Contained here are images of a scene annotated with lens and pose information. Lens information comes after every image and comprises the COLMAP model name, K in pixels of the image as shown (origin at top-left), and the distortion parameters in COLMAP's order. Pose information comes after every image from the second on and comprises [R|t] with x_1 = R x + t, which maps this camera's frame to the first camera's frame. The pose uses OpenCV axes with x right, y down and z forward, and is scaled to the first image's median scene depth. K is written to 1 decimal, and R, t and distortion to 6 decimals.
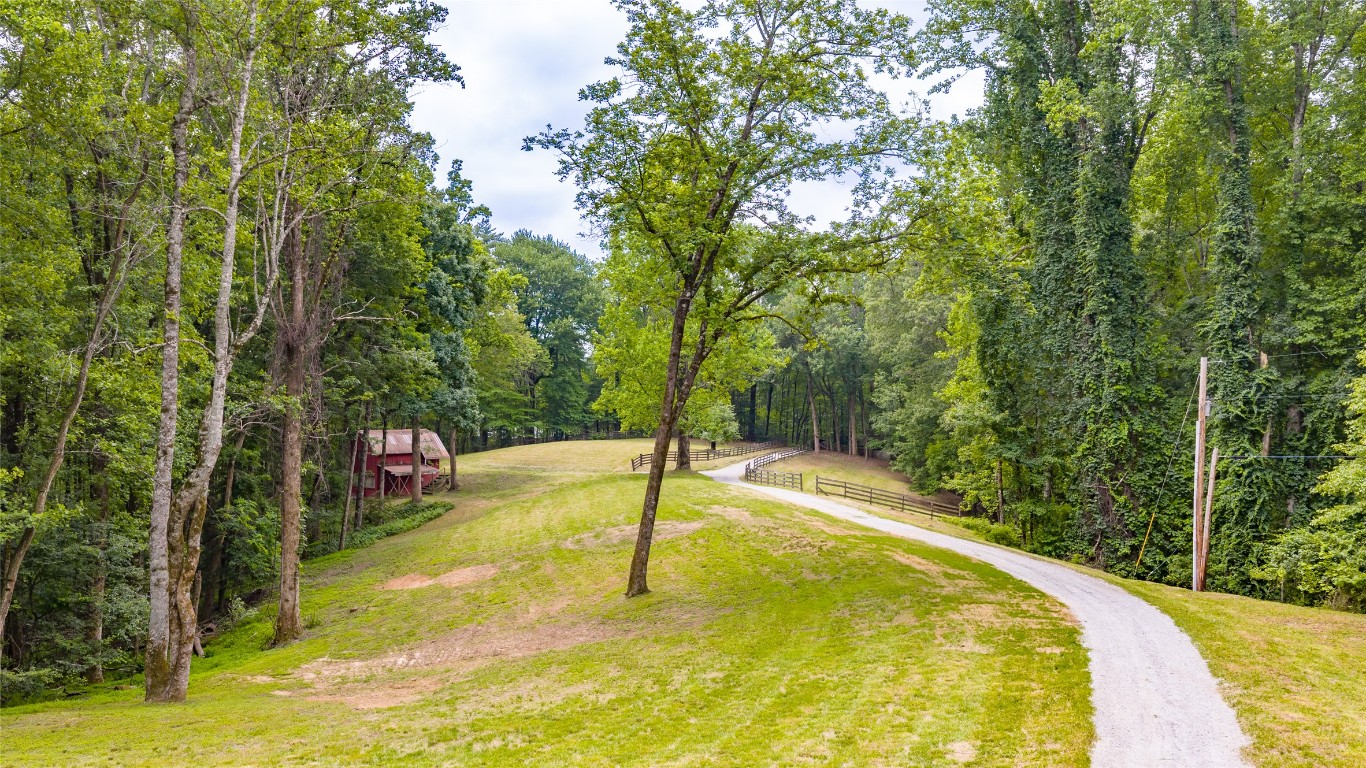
lens RADIAL K [[1124.4, 0, 684.9], [0, 1124.4, 380.3], [0, 0, 1]] dist [0.031817, -0.055289]
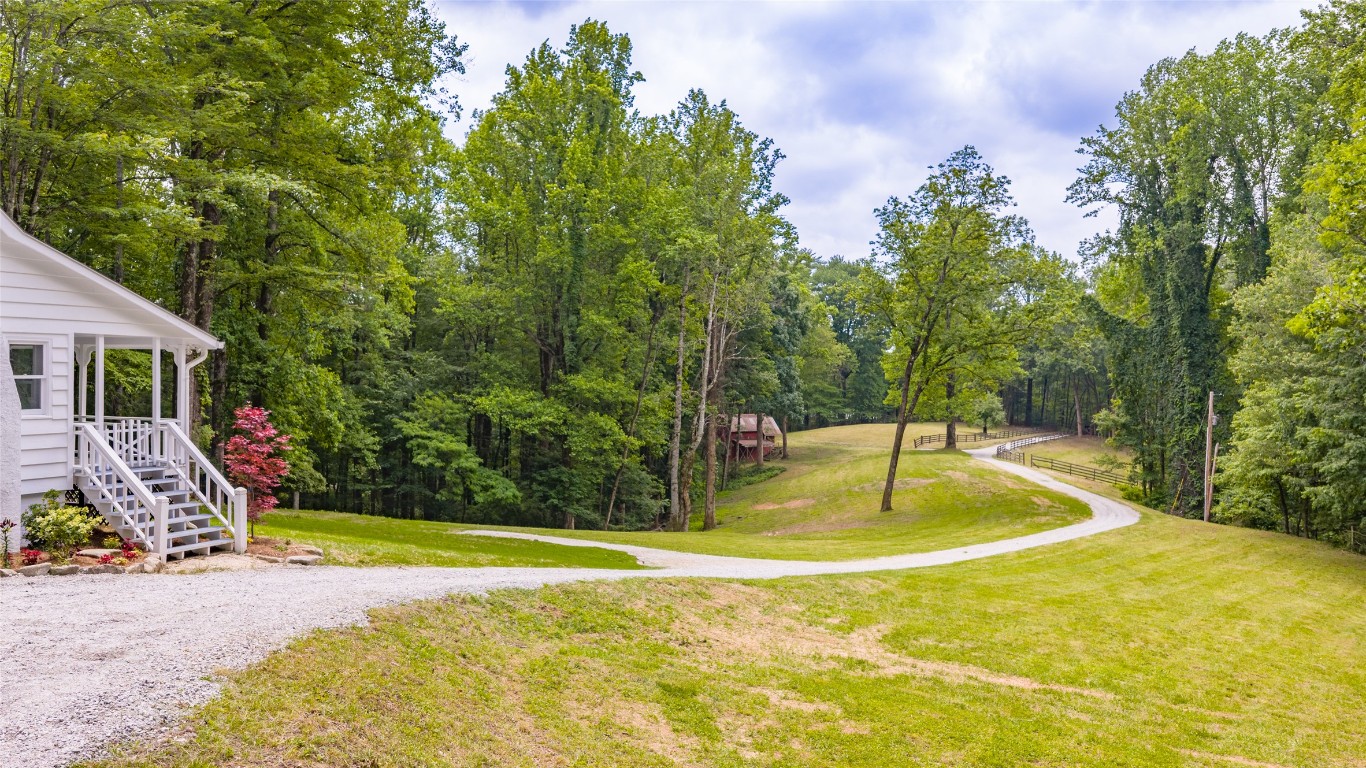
lens RADIAL K [[1124.4, 0, 684.9], [0, 1124.4, 380.3], [0, 0, 1]] dist [0.031817, -0.055289]
pose [[0.960556, 0.007626, -0.277983, 0.105704], [-0.001368, 0.999741, 0.022700, -0.052003], [0.278085, -0.021424, 0.960318, -0.627273]]
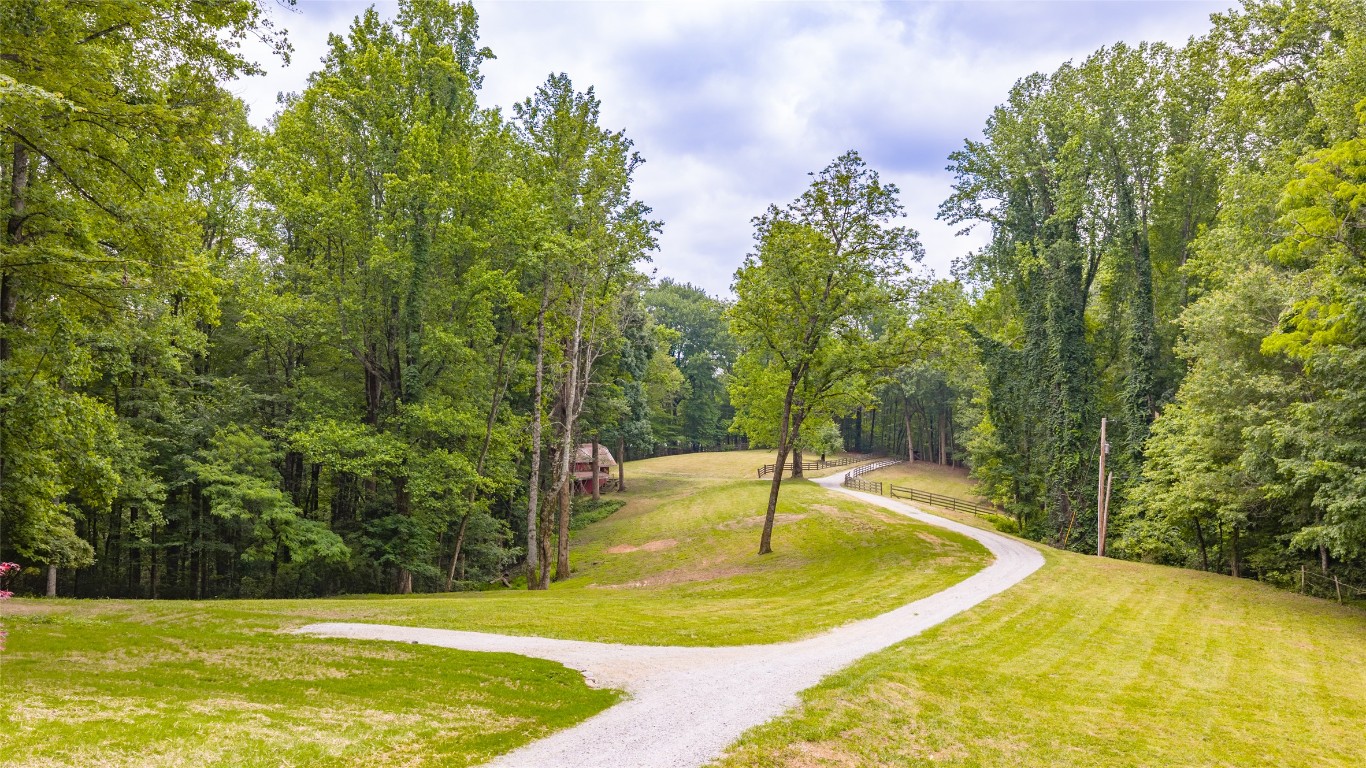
lens RADIAL K [[1124.4, 0, 684.9], [0, 1124.4, 380.3], [0, 0, 1]] dist [0.031817, -0.055289]
pose [[0.994211, -0.000787, -0.107446, 0.014333], [0.000698, 0.999999, -0.000859, -0.050670], [0.107446, 0.000779, 0.994211, -0.491851]]
